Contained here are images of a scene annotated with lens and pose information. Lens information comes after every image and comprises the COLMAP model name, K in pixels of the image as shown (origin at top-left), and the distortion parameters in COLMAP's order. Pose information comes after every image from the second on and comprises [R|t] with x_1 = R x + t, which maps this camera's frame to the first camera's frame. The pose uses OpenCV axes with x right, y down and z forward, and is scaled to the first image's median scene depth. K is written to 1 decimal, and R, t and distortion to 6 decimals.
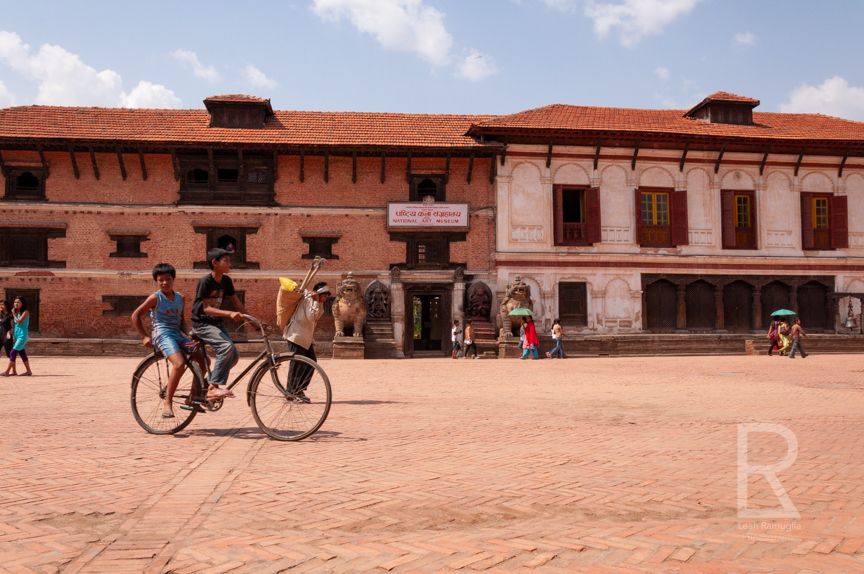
lens RADIAL K [[542.9, 0, 432.0], [0, 542.9, 313.4], [0, 0, 1]] dist [-0.019772, -0.001735]
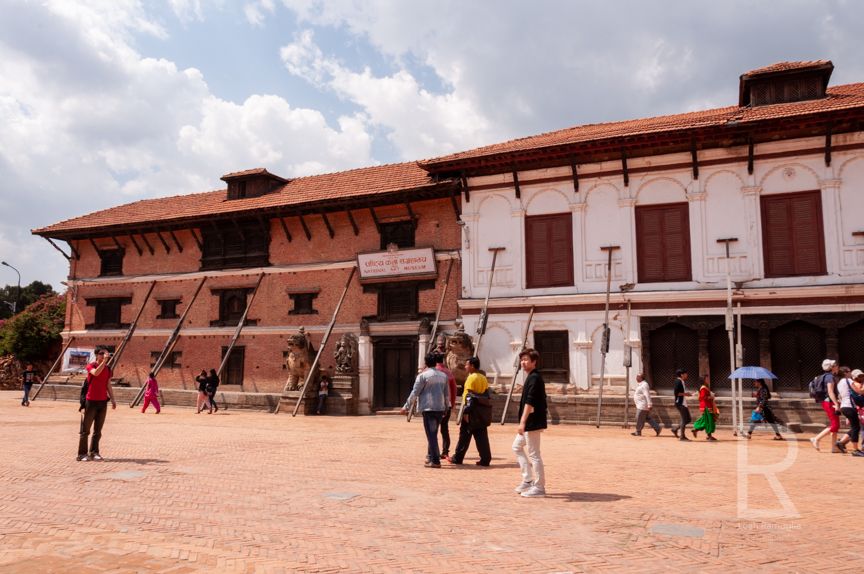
lens RADIAL K [[654.0, 0, 432.0], [0, 654.0, 287.0], [0, 0, 1]] dist [-0.011348, -0.002675]
pose [[0.866376, -0.056865, -0.496143, 0.608265], [-0.006771, 0.992067, -0.125528, 0.001430], [0.499346, 0.112114, 0.859118, 0.060295]]
